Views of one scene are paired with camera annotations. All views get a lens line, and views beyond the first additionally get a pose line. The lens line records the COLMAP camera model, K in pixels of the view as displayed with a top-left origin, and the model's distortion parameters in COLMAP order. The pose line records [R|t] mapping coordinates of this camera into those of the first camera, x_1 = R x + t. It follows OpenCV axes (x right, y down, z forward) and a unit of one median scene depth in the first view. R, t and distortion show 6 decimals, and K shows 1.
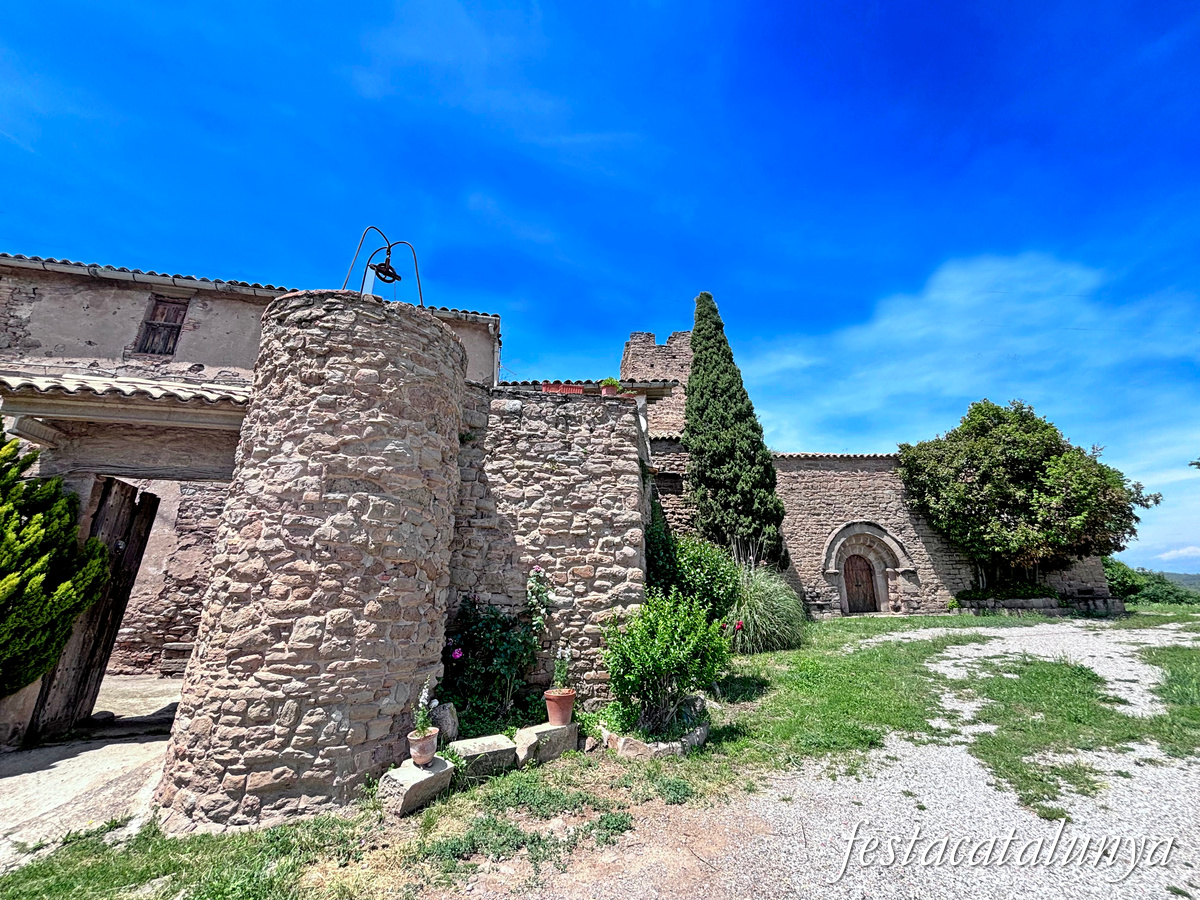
lens RADIAL K [[490.9, 0, 600.0], [0, 490.9, 450.0], [0, 0, 1]] dist [0.001542, 0.000260]
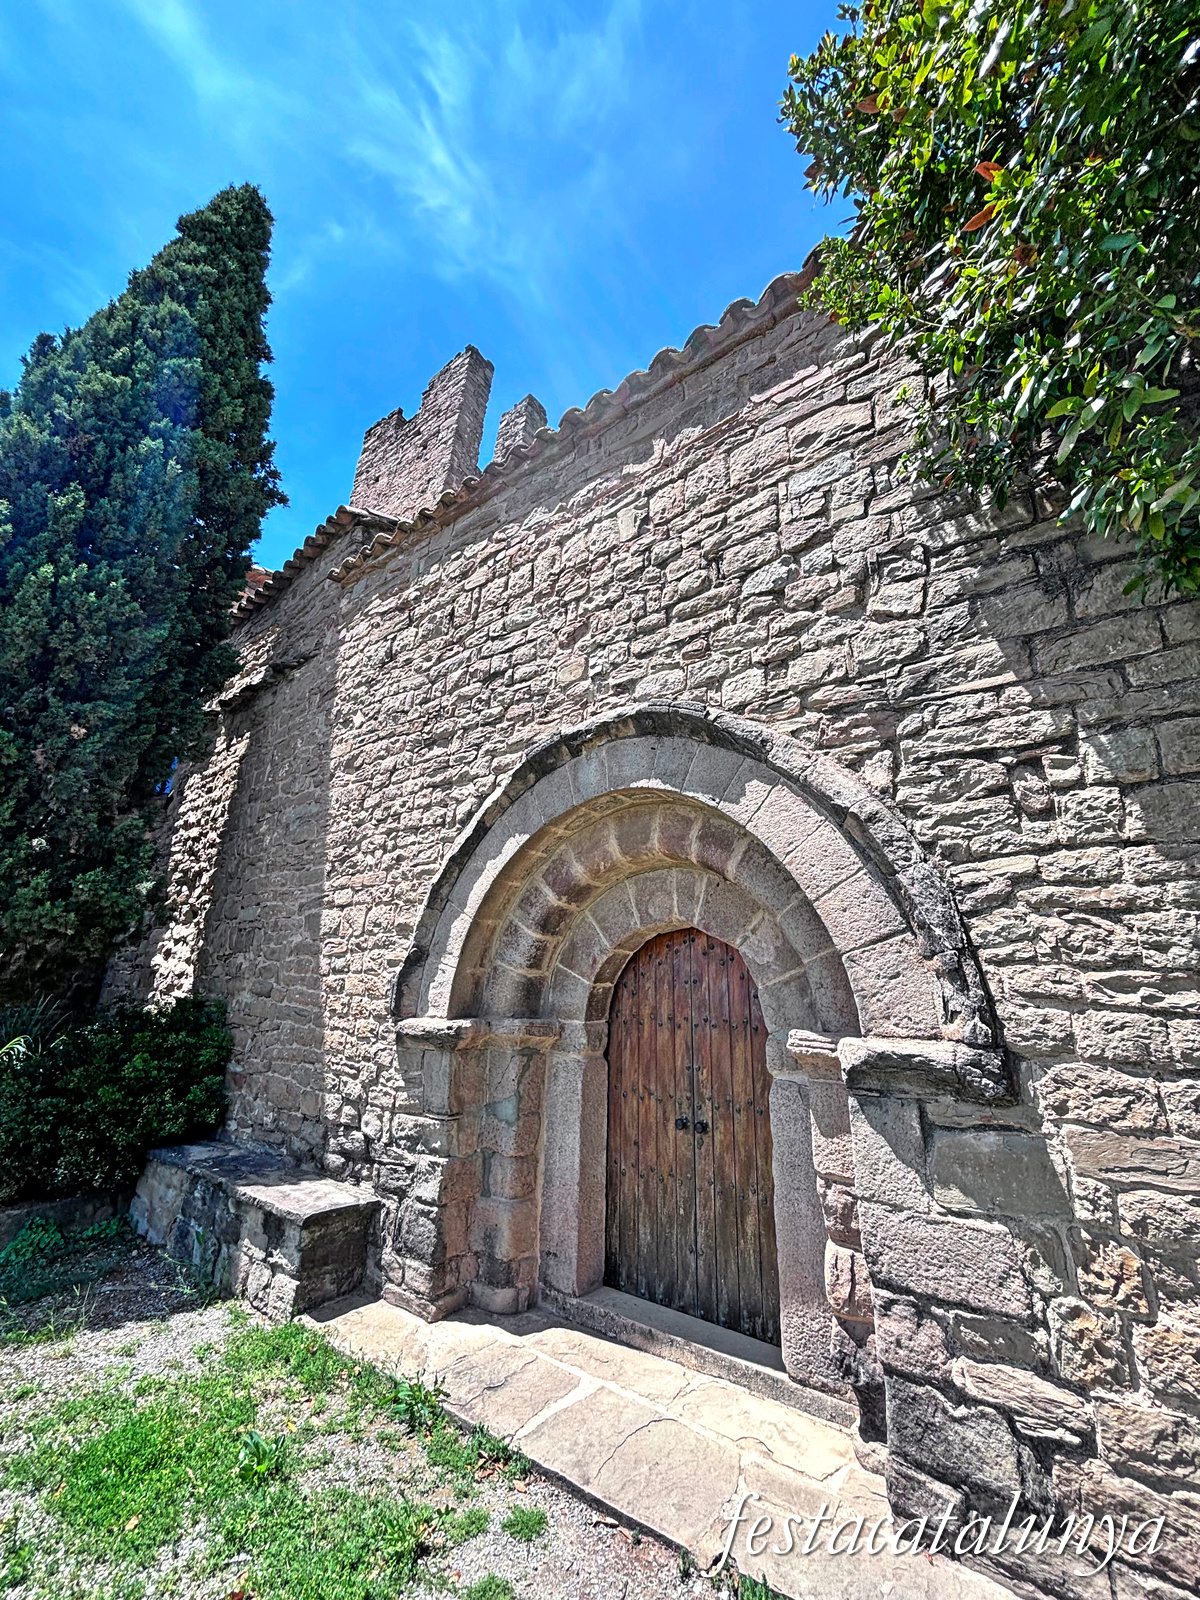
lens RADIAL K [[654.5, 0, 608.0], [0, 654.5, 789.5], [0, 0, 1]] dist [0.001542, 0.000260]
pose [[0.737175, -0.166915, -0.654761, 0.672919], [0.155087, 0.984936, -0.076478, 0.184895], [0.657664, -0.045167, 0.751957, 0.843179]]
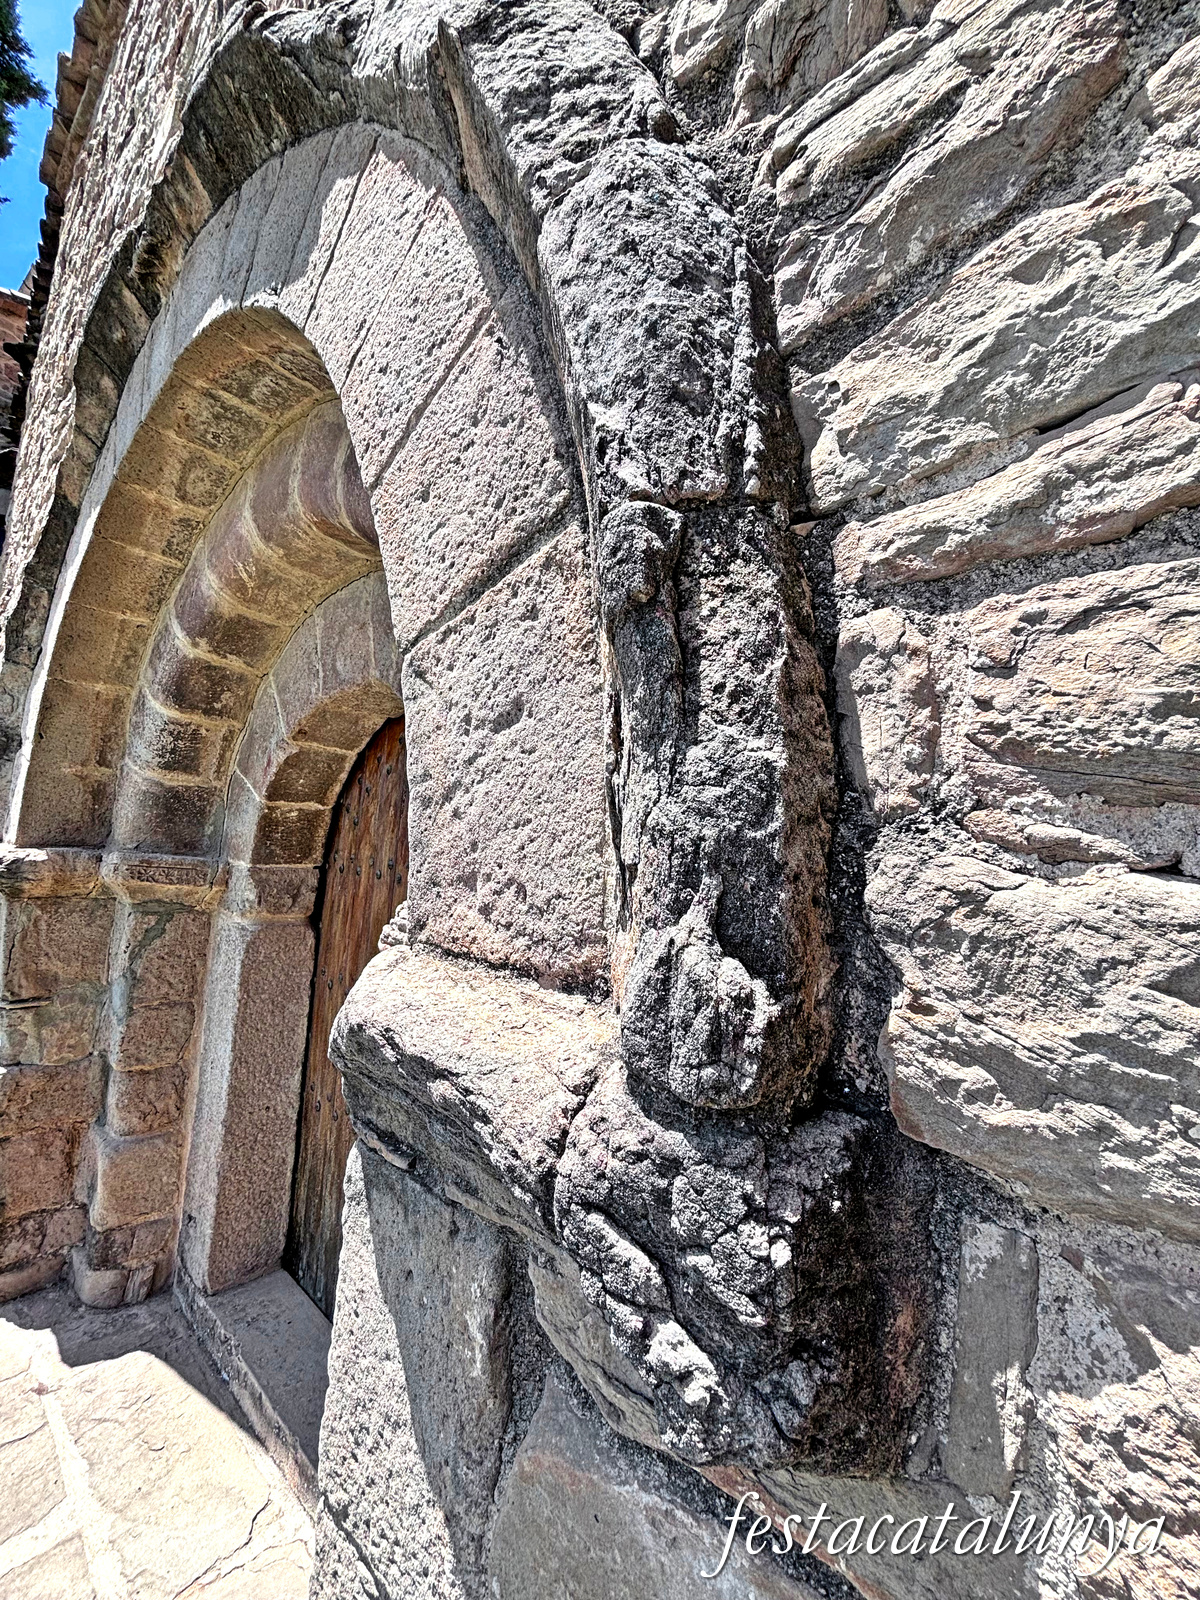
lens RADIAL K [[654.5, 0, 608.0], [0, 654.5, 789.5], [0, 0, 1]] dist [0.001542, 0.000260]
pose [[0.693372, 0.005726, -0.720557, 0.645526], [0.116889, 0.985830, 0.120314, 0.225322], [0.711036, -0.167648, 0.682877, 0.974207]]
